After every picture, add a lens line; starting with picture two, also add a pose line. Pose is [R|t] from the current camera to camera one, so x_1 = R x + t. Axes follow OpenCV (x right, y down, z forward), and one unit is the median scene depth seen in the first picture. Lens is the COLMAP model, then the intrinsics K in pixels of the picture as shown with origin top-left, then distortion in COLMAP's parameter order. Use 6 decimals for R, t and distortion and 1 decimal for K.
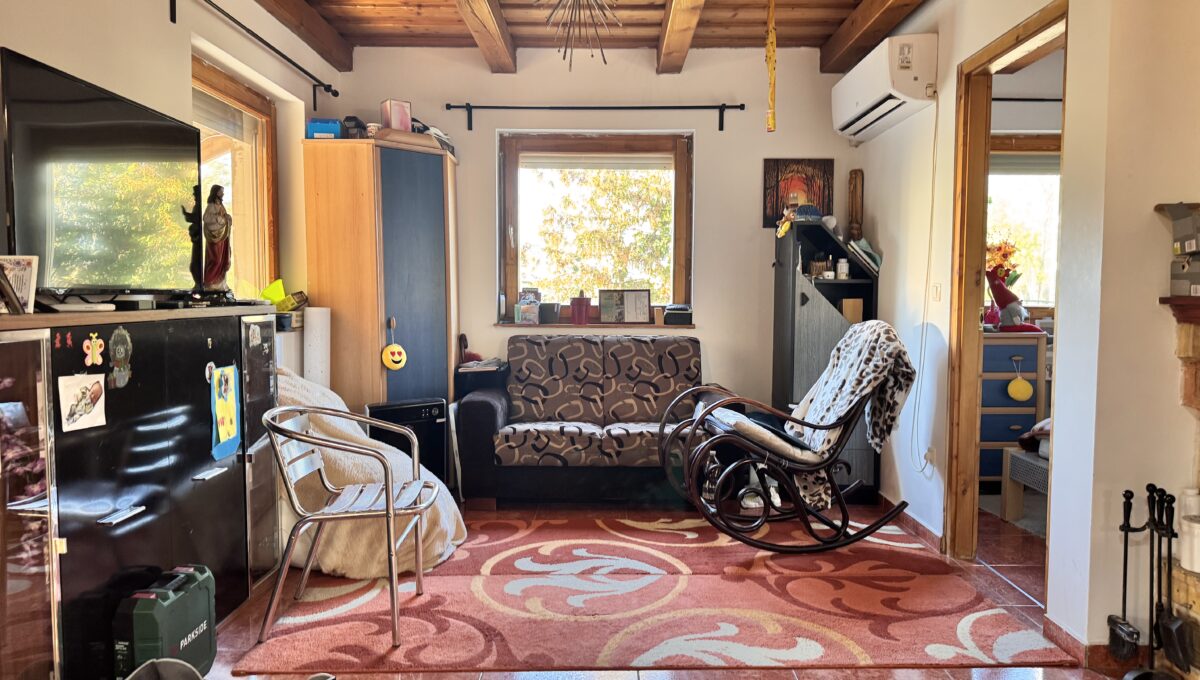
lens RADIAL K [[839.4, 0, 611.0], [0, 839.4, 345.9], [0, 0, 1]] dist [0.073520, -0.075432]
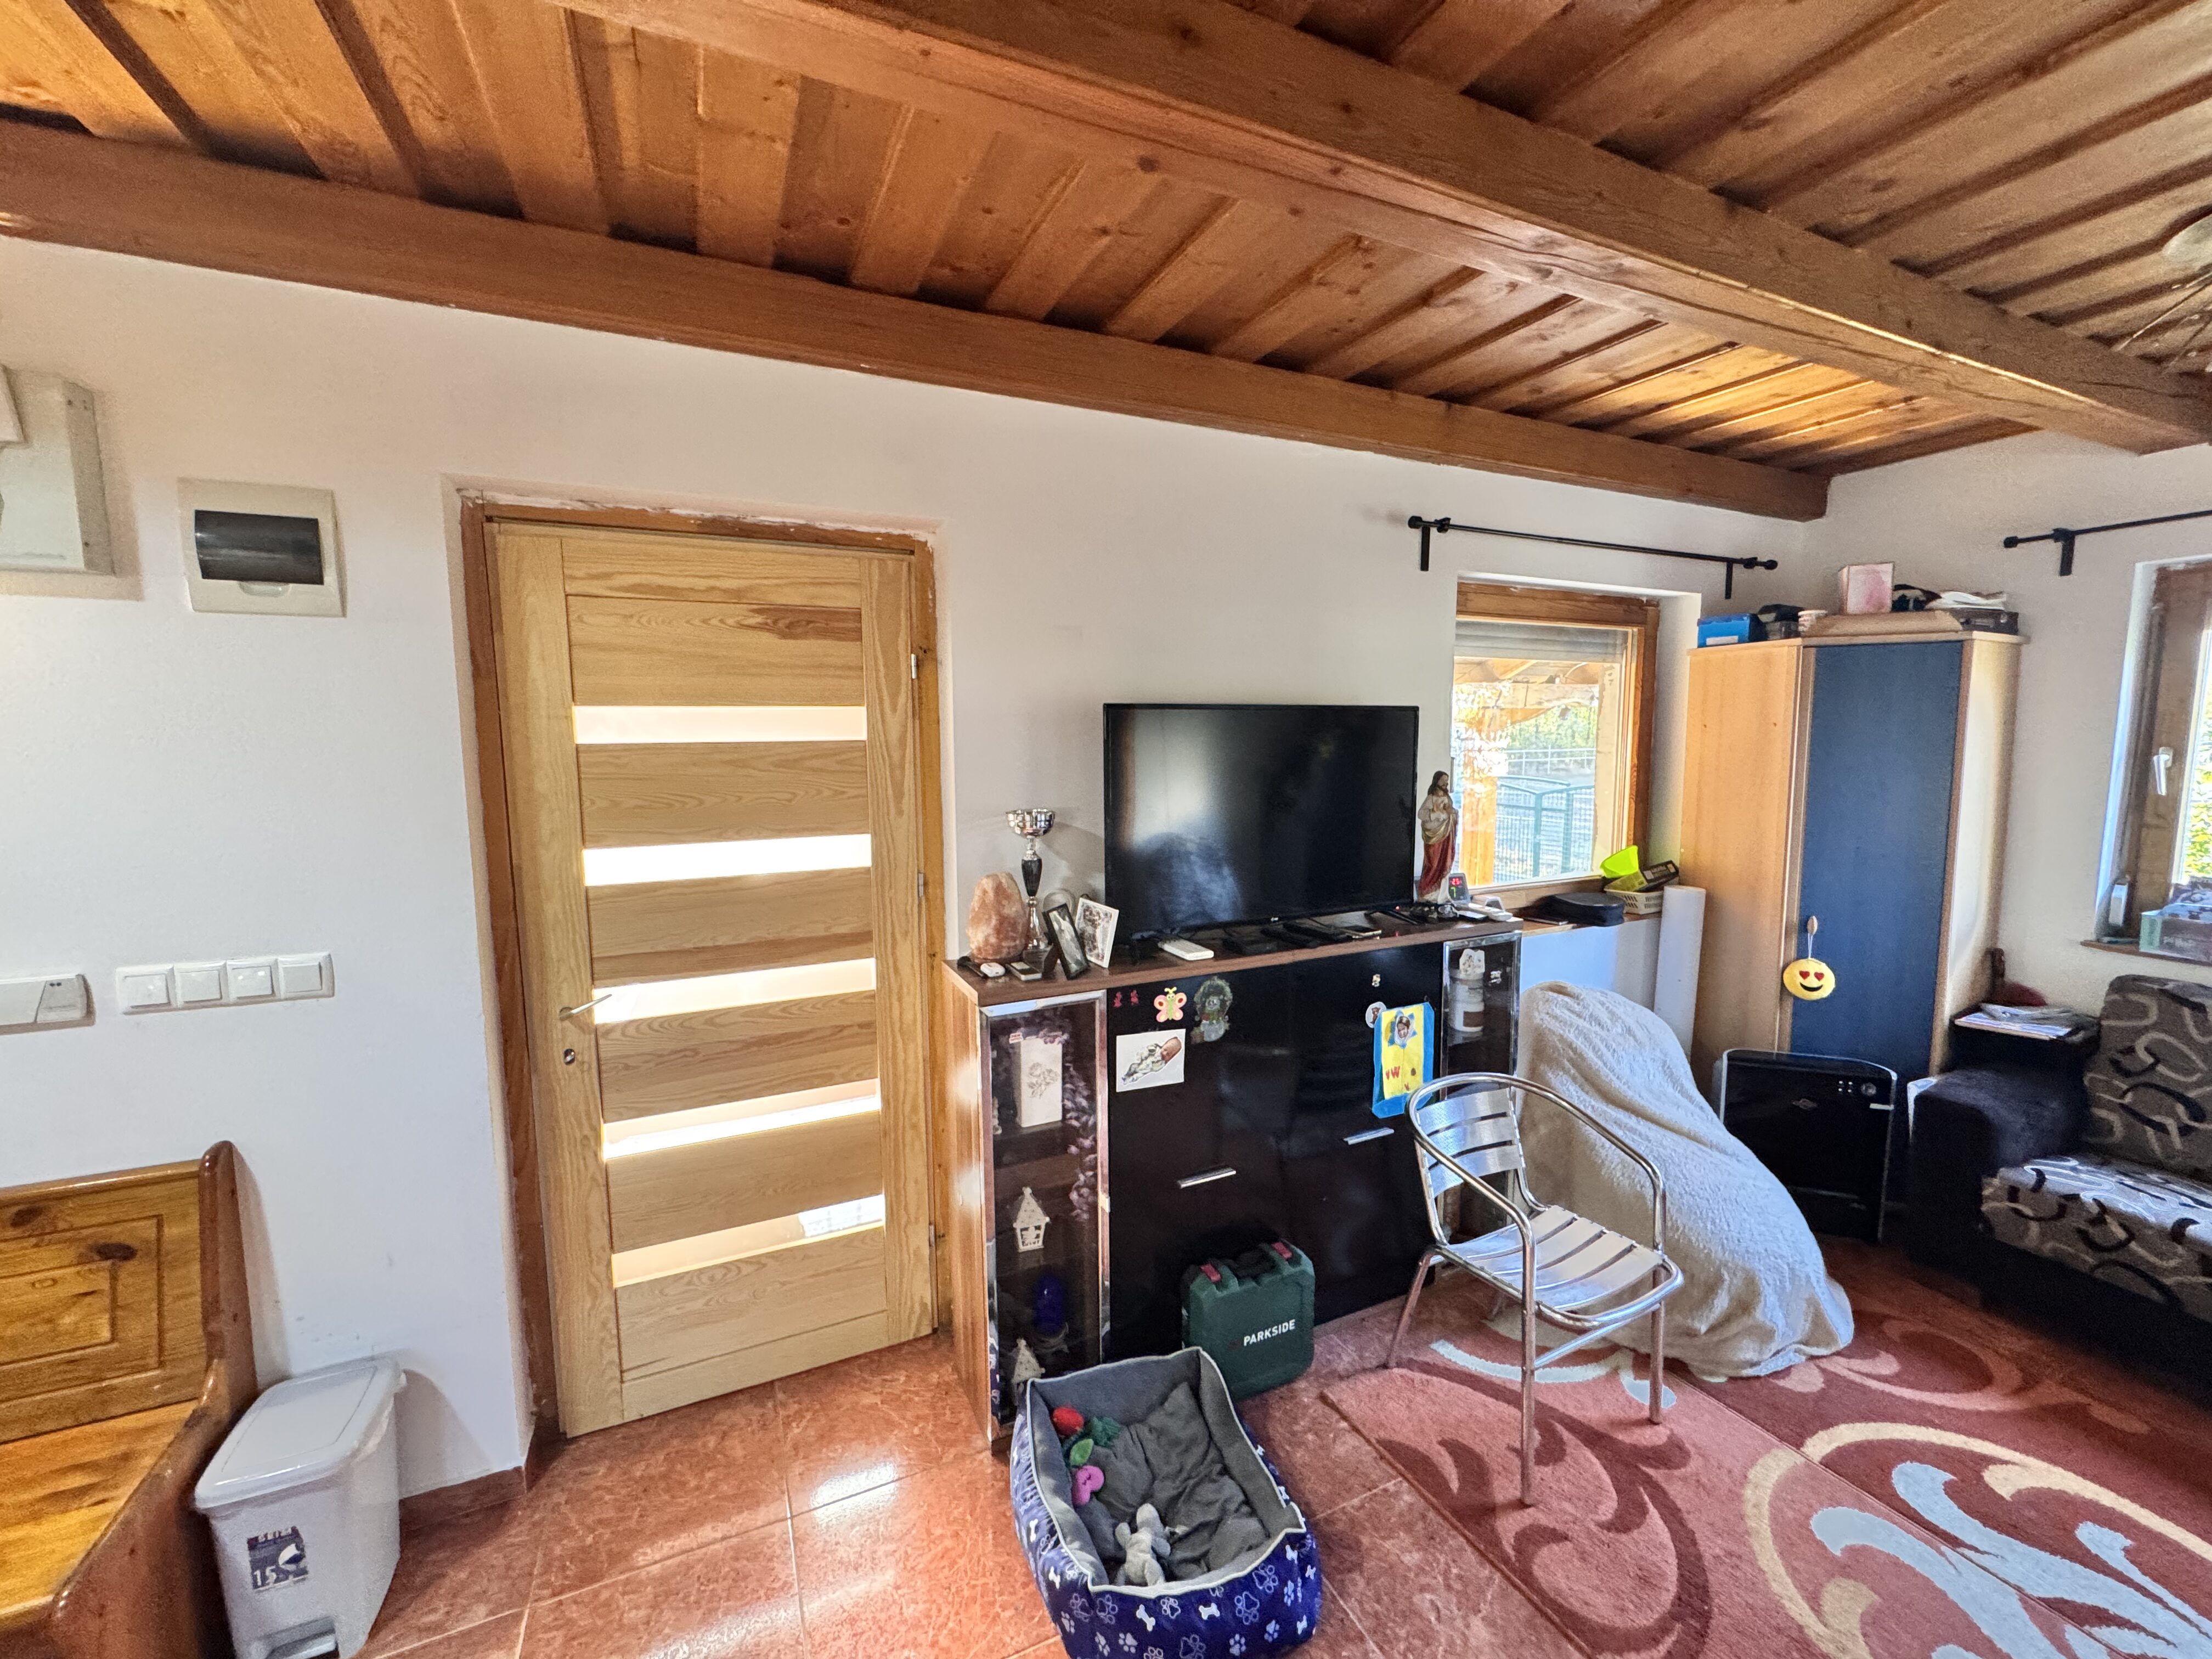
lens RADIAL K [[884.2, 0, 1108.4], [0, 884.2, 829.9], [0, 0, 1]] dist [-0.003770, 0.000419]
pose [[0.412755, 0.087611, -0.906619, 0.136951], [-0.045971, 0.996098, 0.075329, -0.148281], [0.909681, 0.010586, 0.415172, 0.299078]]
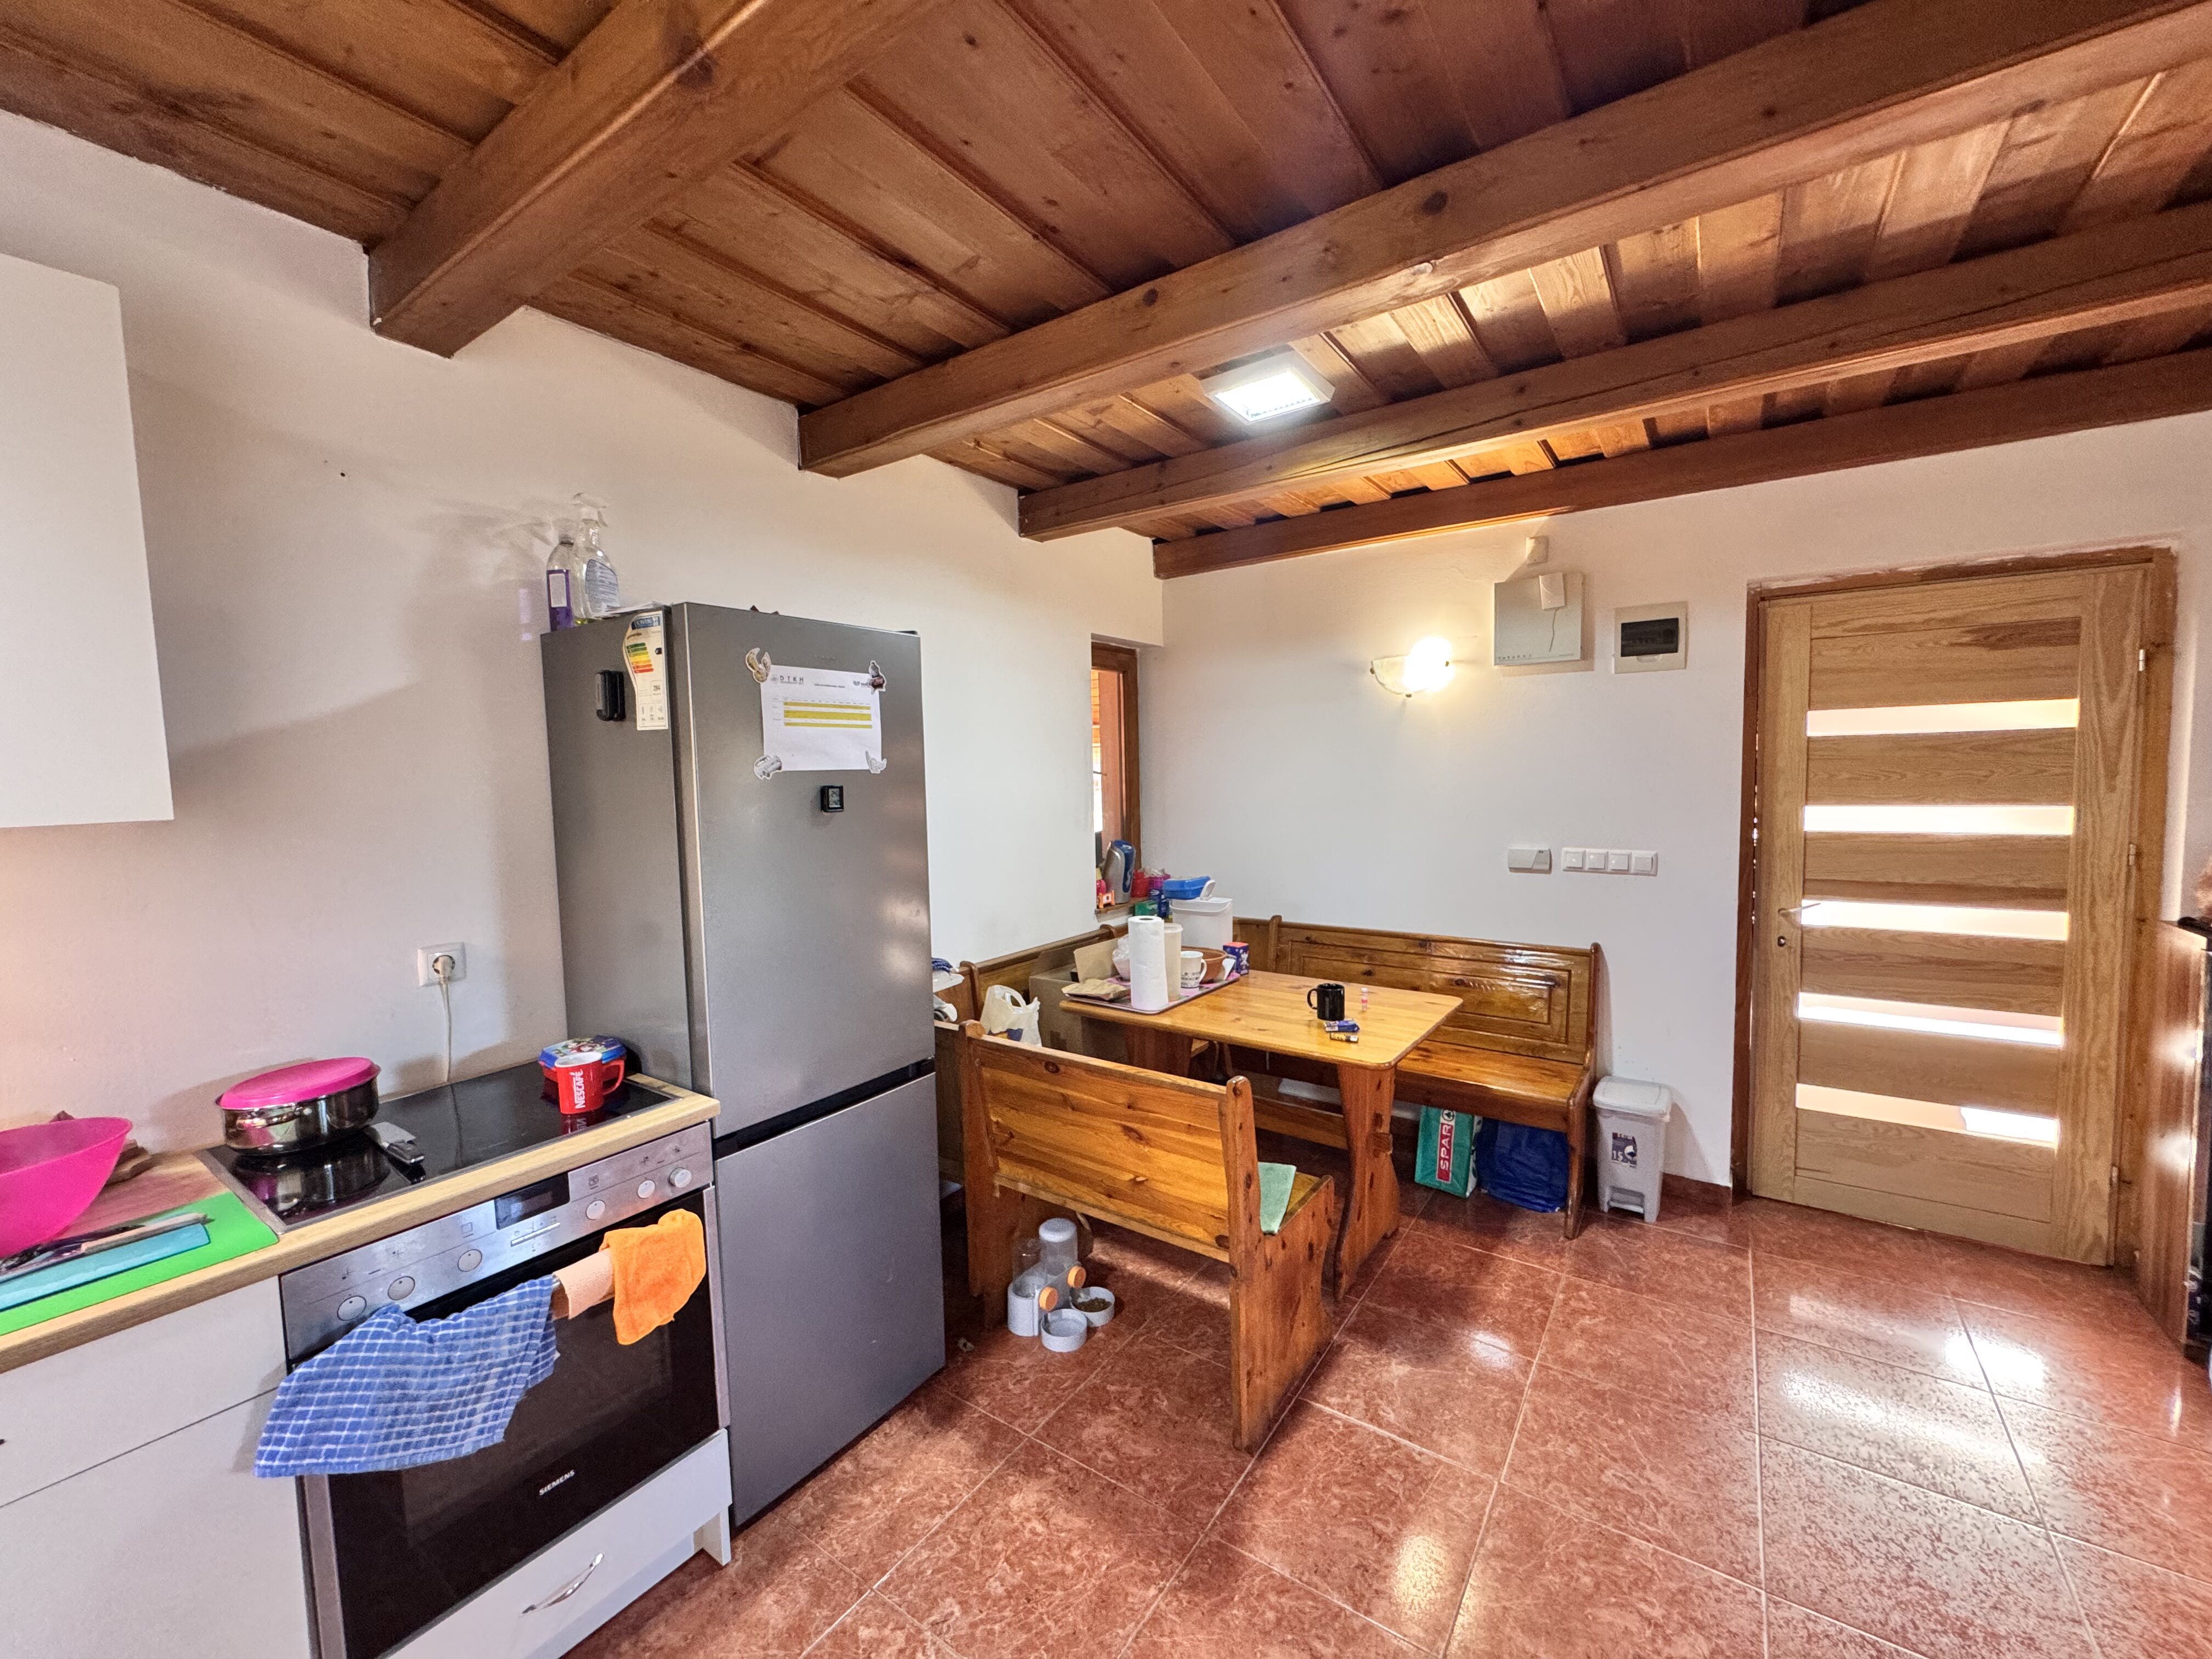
lens RADIAL K [[884.2, 0, 1108.4], [0, 884.2, 829.9], [0, 0, 1]] dist [-0.003770, 0.000419]
pose [[-0.575732, 0.057464, -0.815616, 0.542125], [-0.033557, 0.995026, 0.093791, -0.114765], [0.816949, 0.081368, -0.570940, 0.175818]]
